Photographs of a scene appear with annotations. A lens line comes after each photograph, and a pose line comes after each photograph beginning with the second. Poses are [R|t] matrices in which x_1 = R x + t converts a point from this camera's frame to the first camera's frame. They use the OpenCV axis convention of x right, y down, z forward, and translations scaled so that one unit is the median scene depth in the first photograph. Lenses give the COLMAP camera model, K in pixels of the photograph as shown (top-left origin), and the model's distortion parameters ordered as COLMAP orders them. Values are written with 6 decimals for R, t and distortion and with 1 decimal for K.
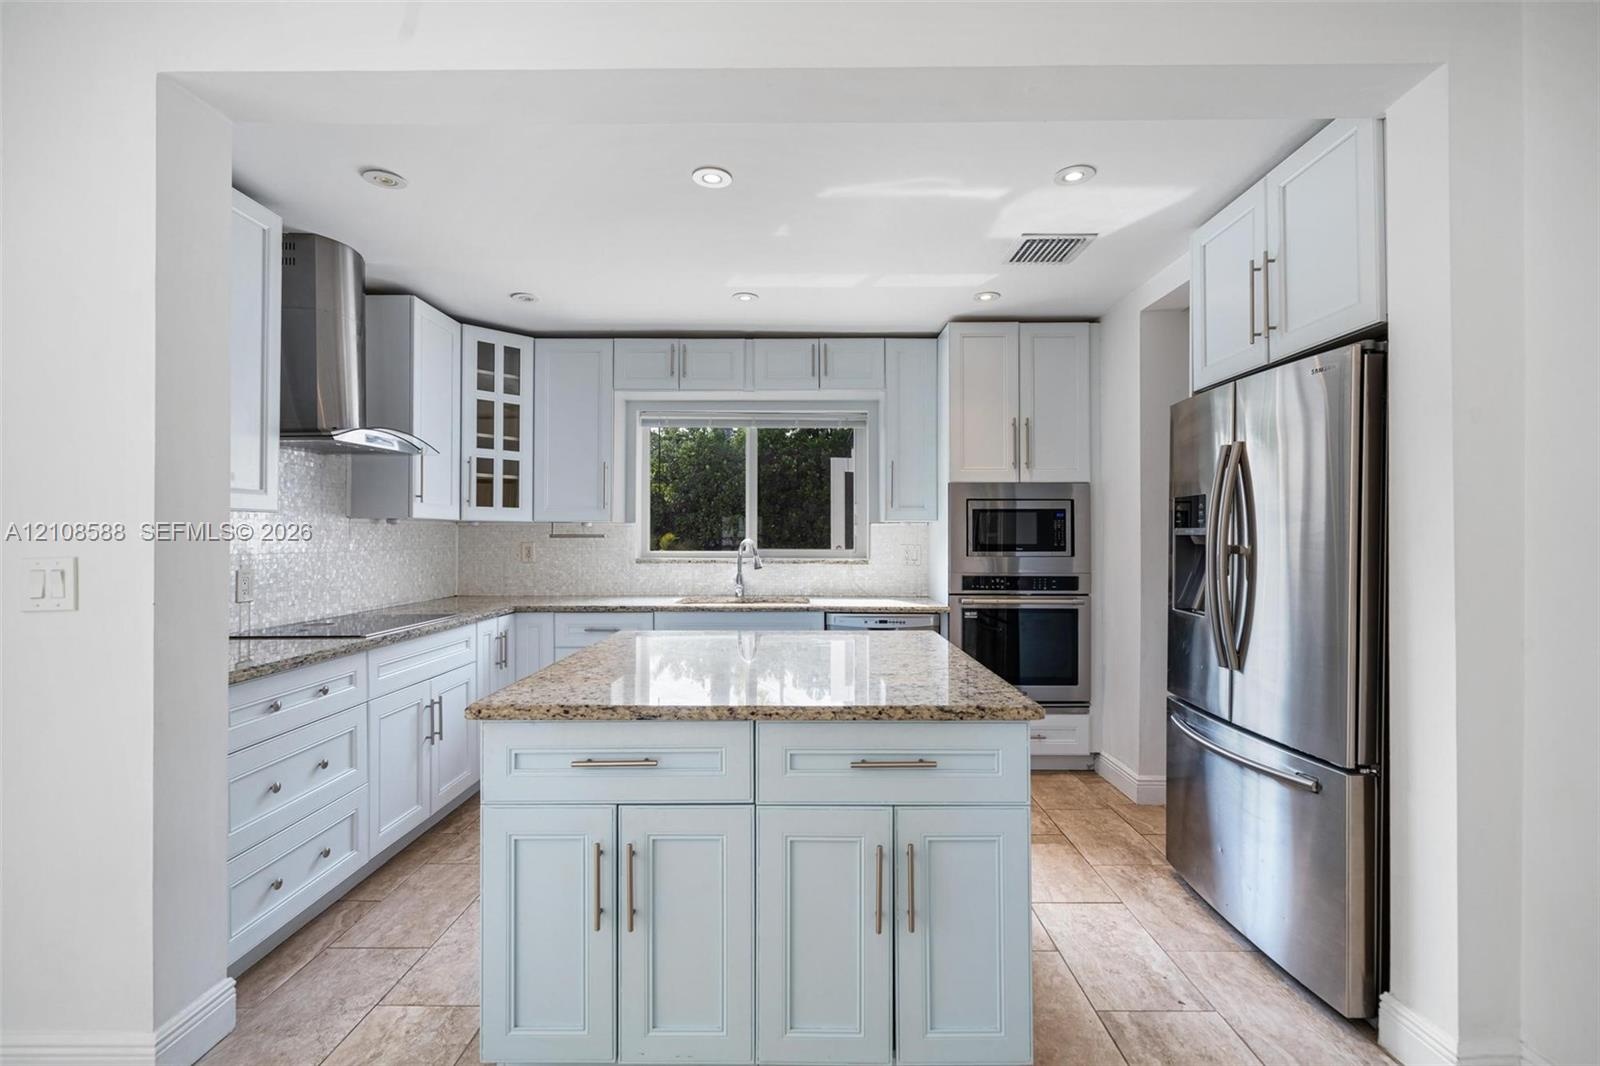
lens RADIAL K [[725.5, 0, 796.1], [0, 725.5, 528.1], [0, 0, 1]] dist [-0.001307, -0.000519]
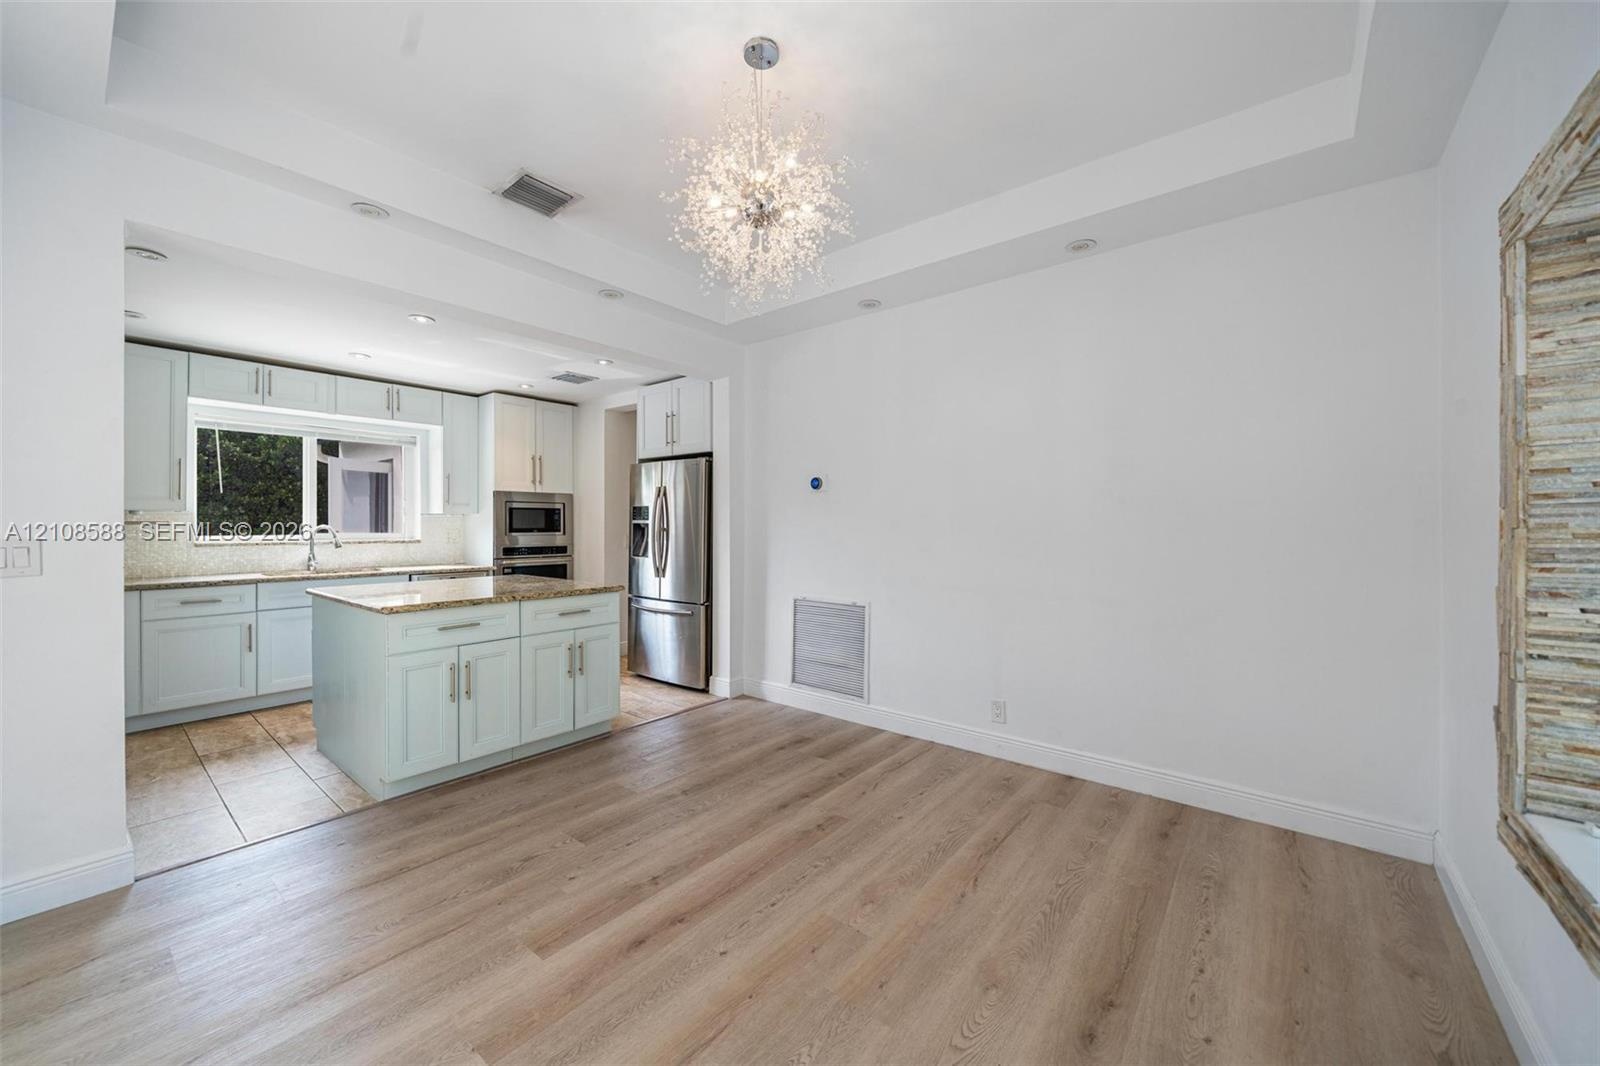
lens RADIAL K [[616.9, 0, 792.6], [0, 616.9, 544.4], [0, 0, 1]] dist [-0.001302, -0.000194]
pose [[0.633838, -0.025337, 0.773051, -0.654209], [-0.010687, 0.999081, 0.041508, -0.010003], [-0.773392, -0.034571, 0.632984, -0.603108]]
